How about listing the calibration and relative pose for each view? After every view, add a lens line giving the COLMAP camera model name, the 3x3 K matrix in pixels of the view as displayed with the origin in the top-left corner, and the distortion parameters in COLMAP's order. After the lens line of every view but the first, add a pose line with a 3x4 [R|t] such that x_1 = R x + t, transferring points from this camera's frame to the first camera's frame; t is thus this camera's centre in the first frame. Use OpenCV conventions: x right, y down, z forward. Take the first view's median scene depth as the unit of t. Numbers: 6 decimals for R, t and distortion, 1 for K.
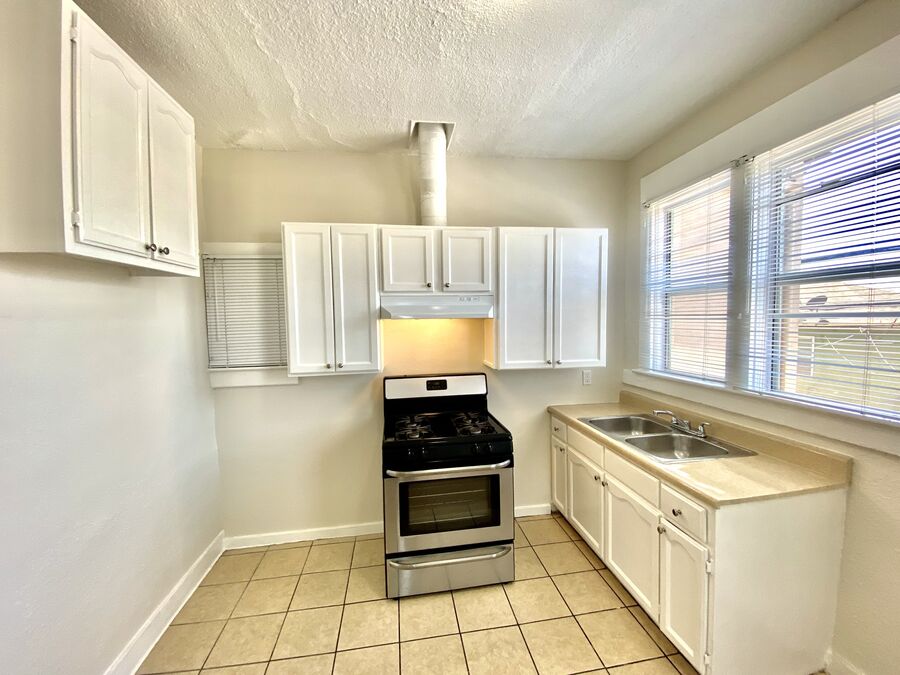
lens RADIAL K [[362.6, 0, 448.9], [0, 362.6, 336.9], [0, 0, 1]] dist [0.039815, -0.034345]
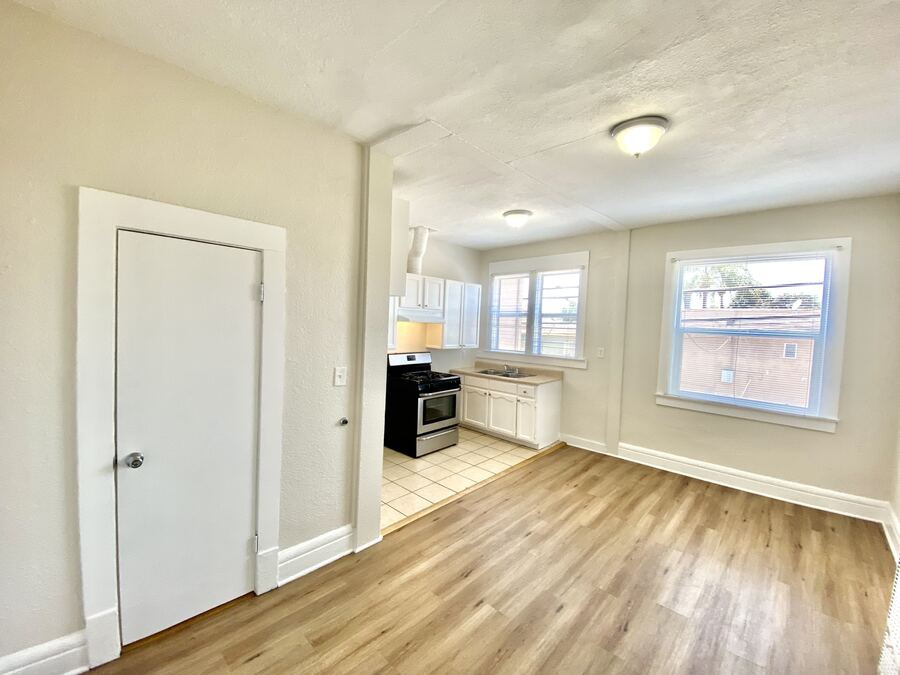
lens RADIAL K [[367.2, 0, 449.1], [0, 367.2, 337.5], [0, 0, 1]] dist [0.023891, -0.022257]
pose [[0.786023, 0.018149, 0.617931, -1.162461], [-0.015294, 0.999834, -0.009911, 0.048432], [-0.618009, -0.001660, 0.786170, -0.658915]]
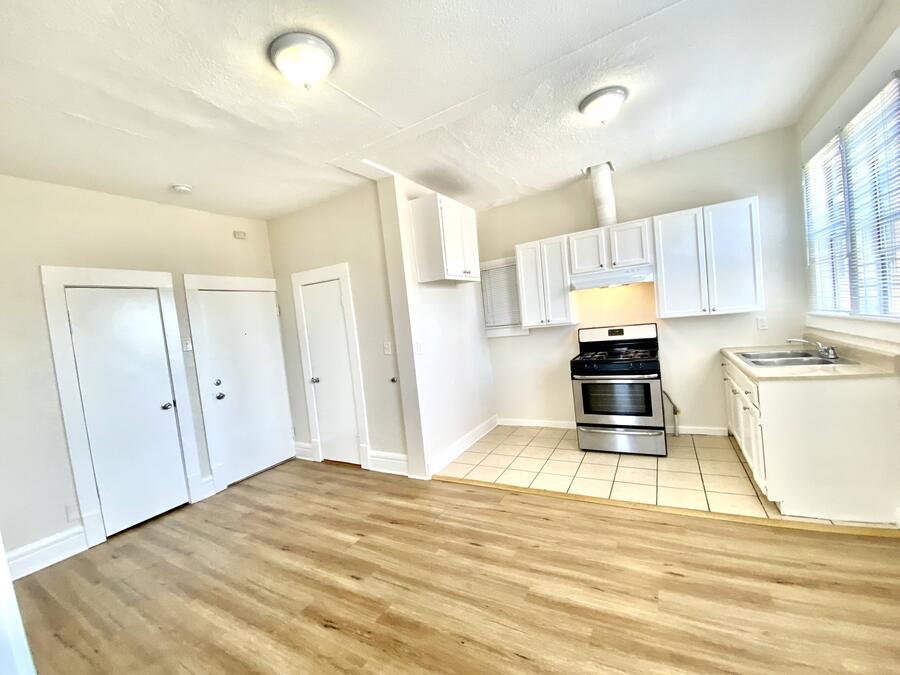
lens RADIAL K [[368.0, 0, 449.4], [0, 368.0, 336.2], [0, 0, 1]] dist [0.020966, -0.020841]
pose [[0.784010, -0.036491, -0.619674, 0.408846], [0.057125, 0.998276, 0.013489, 0.100805], [0.618114, -0.045974, 0.784743, -0.667739]]
